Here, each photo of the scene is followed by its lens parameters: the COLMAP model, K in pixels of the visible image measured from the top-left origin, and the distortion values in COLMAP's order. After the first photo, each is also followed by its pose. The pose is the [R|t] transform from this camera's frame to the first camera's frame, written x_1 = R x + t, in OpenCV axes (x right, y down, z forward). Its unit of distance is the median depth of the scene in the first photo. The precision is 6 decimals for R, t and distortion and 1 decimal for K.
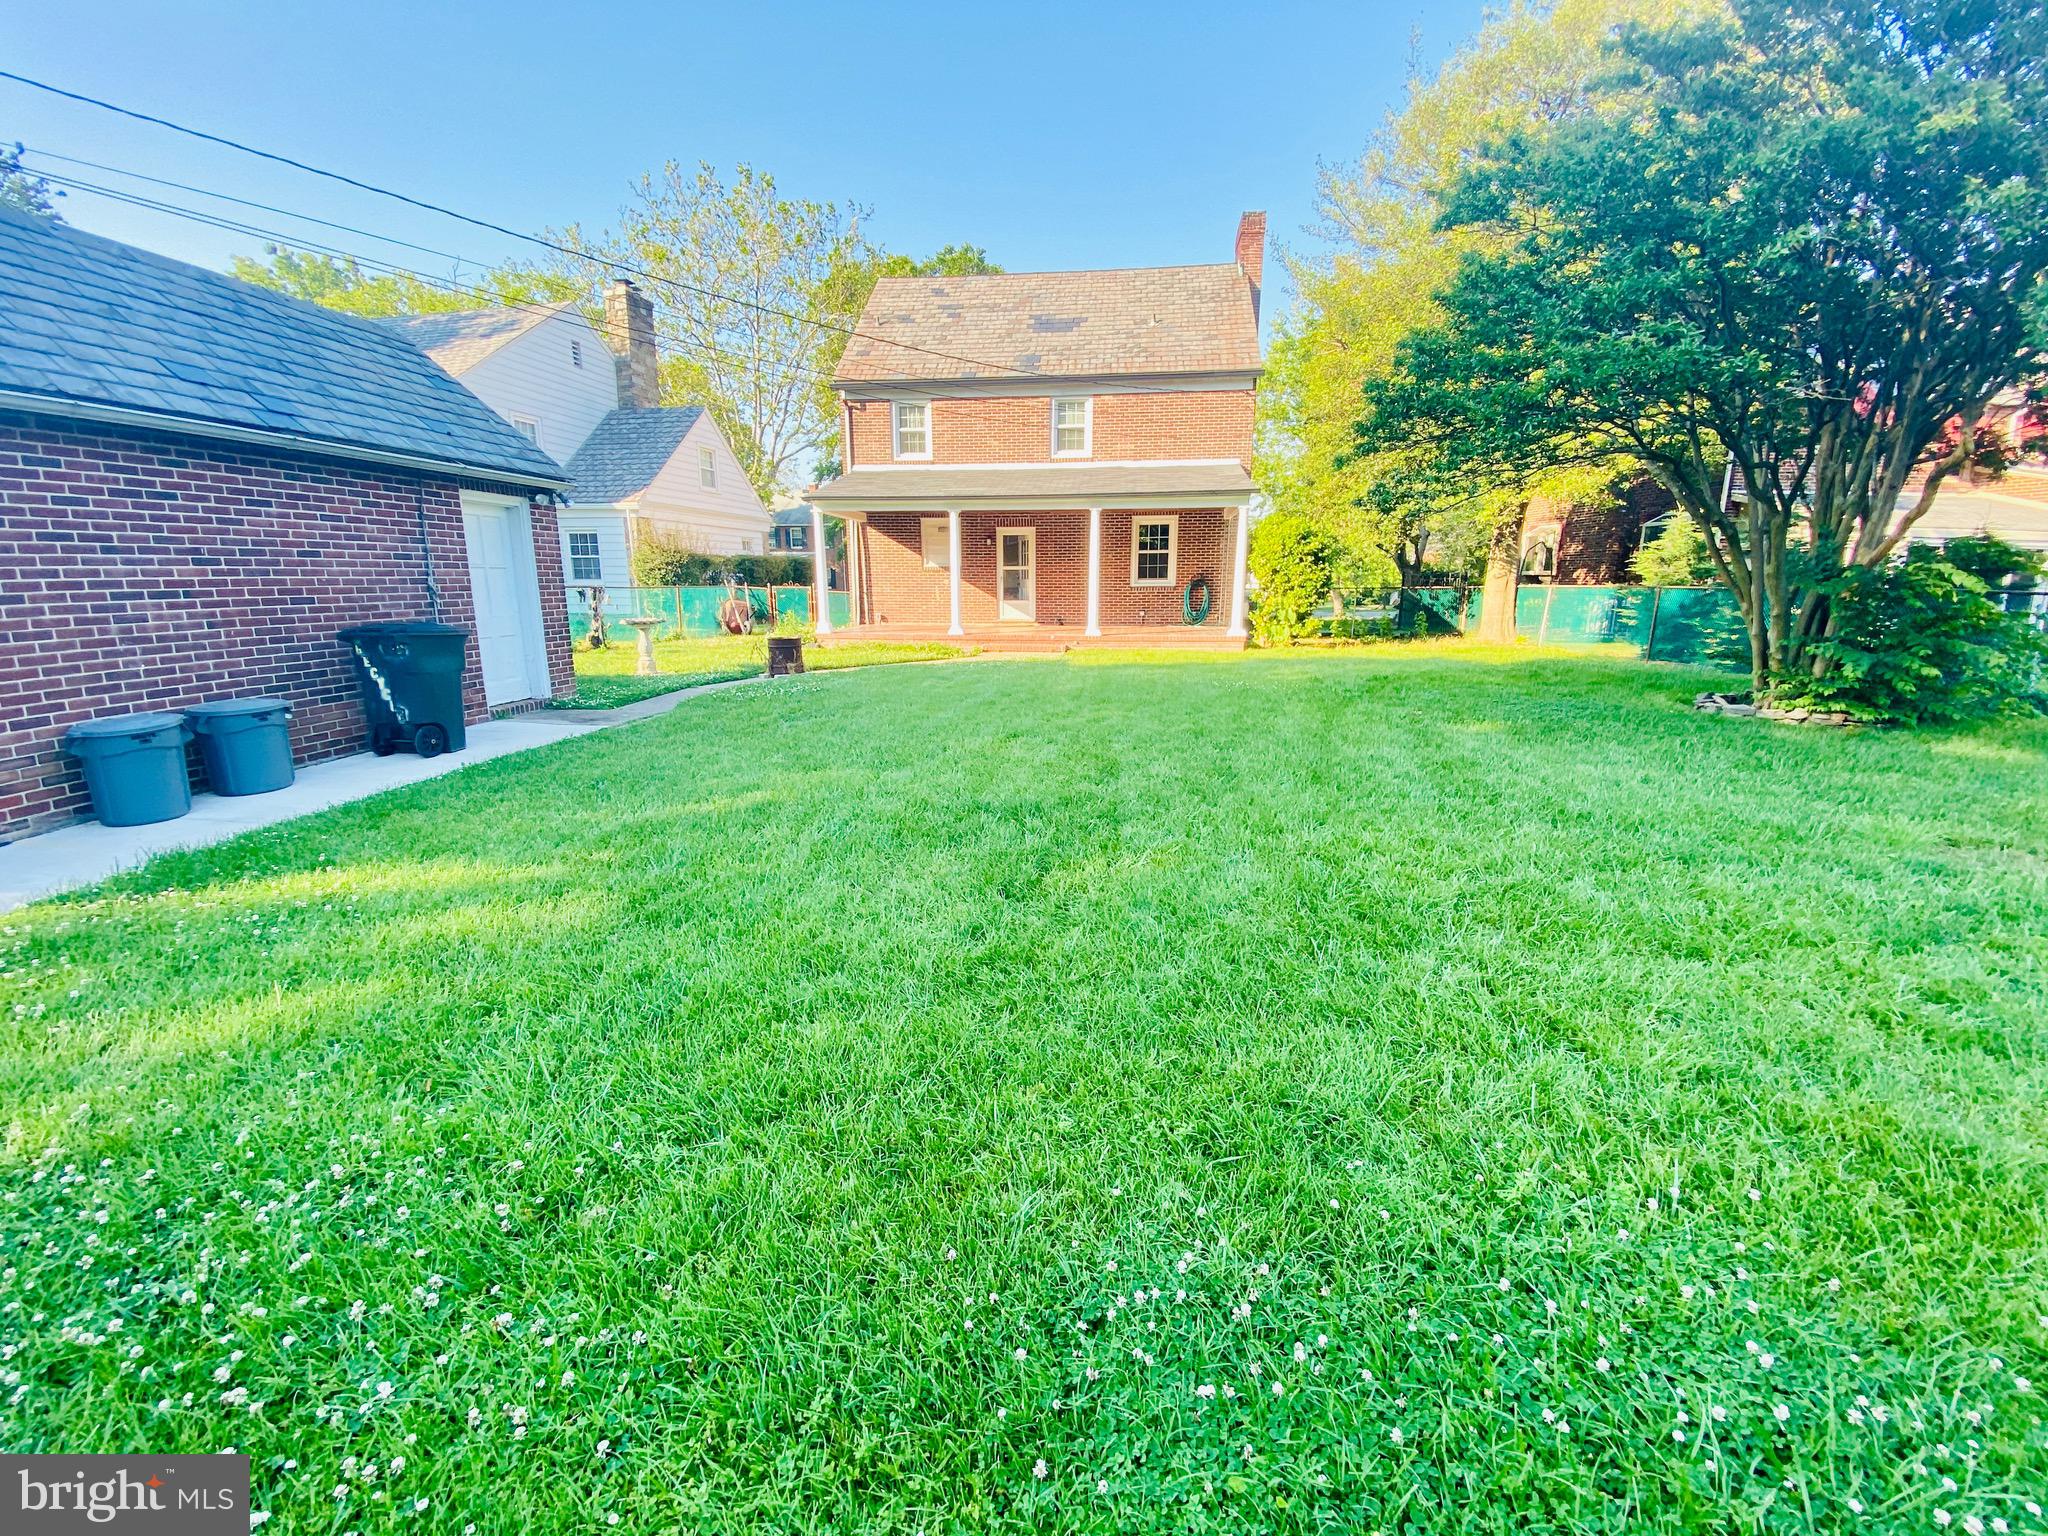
lens RADIAL K [[827.5, 0, 1035.5], [0, 827.5, 761.8], [0, 0, 1]] dist [0.009037, -0.015681]
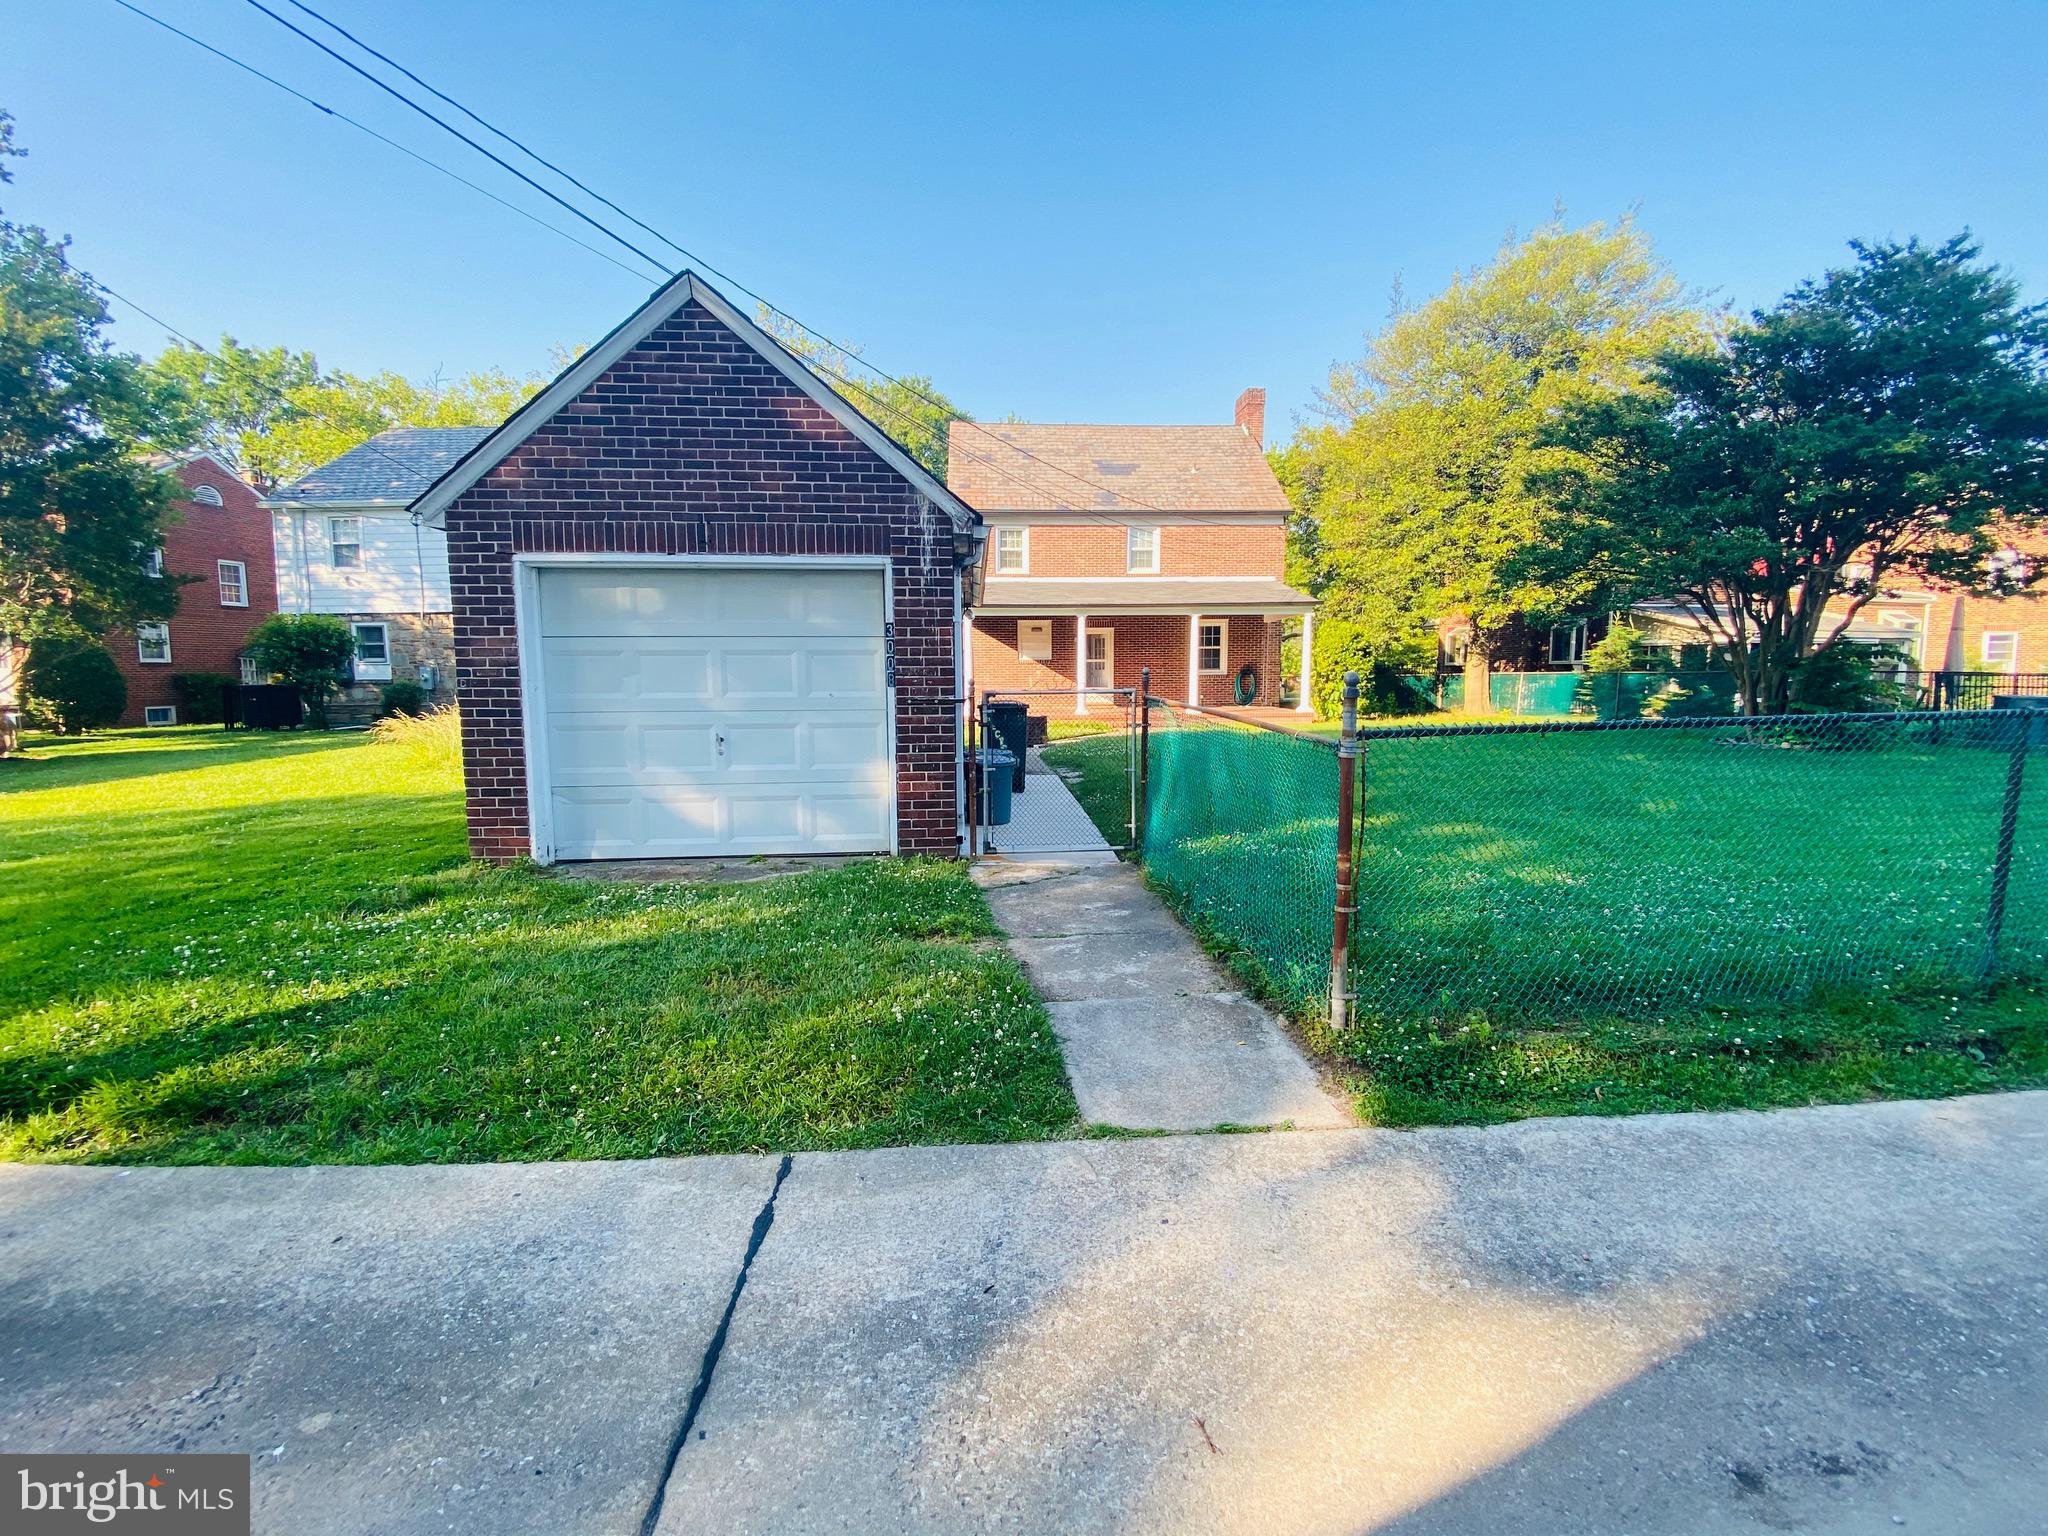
lens RADIAL K [[827.5, 0, 1007.9], [0, 827.5, 761.7], [0, 0, 1]] dist [0.009037, -0.015681]
pose [[0.985706, -0.023532, 0.166824, -0.366866], [0.041480, 0.993614, -0.104931, 0.034350], [-0.163290, 0.110351, 0.980387, -0.150542]]
